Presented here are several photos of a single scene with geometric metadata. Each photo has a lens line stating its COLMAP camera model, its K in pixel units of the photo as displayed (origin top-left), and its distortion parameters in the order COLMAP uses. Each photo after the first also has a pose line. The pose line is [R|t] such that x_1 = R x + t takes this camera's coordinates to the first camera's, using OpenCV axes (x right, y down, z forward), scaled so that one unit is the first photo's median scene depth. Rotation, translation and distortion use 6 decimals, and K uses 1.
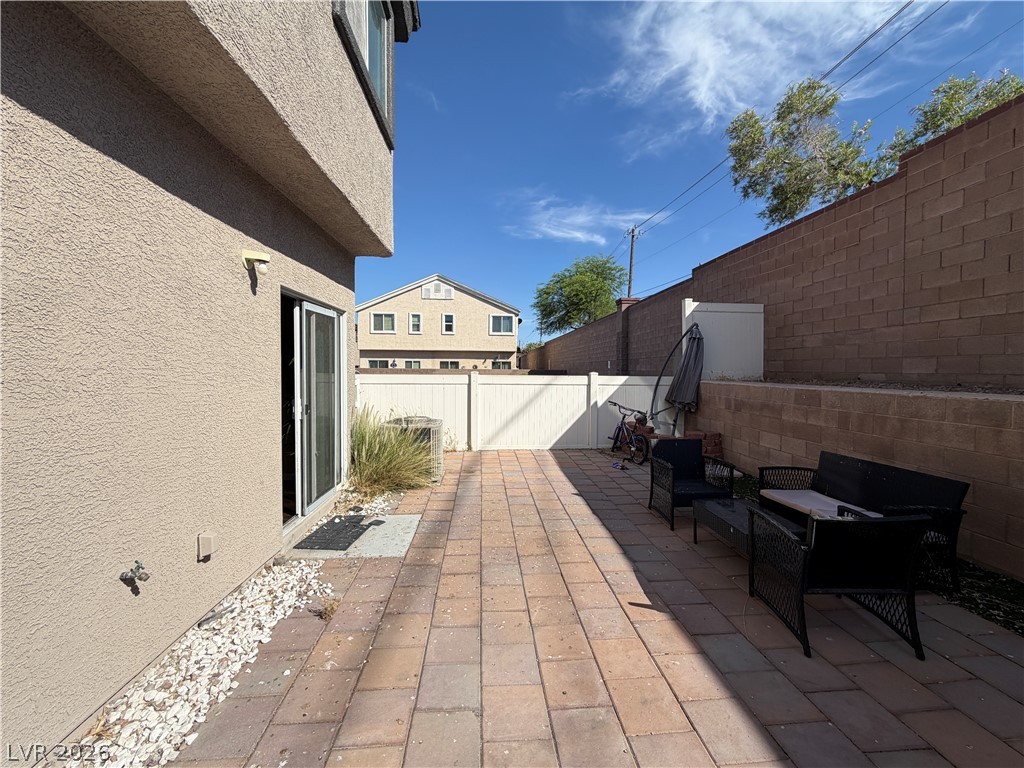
lens RADIAL K [[409.5, 0, 513.4], [0, 409.5, 381.4], [0, 0, 1]] dist [-0.001697, 0.000662]
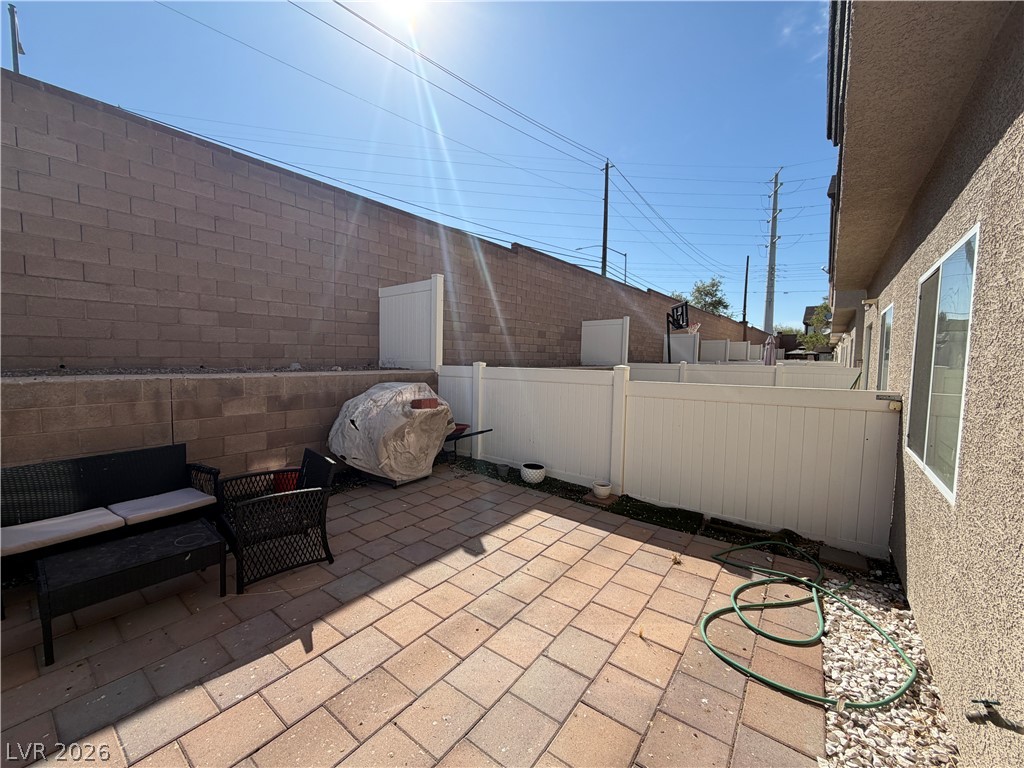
lens RADIAL K [[409.5, 0, 511.1], [0, 409.5, 383.2], [0, 0, 1]] dist [-0.001697, 0.000662]
pose [[-0.749591, -0.058023, 0.659353, -0.503157], [0.003041, 0.995838, 0.091091, -0.054747], [-0.661895, 0.070286, -0.746294, 1.269590]]
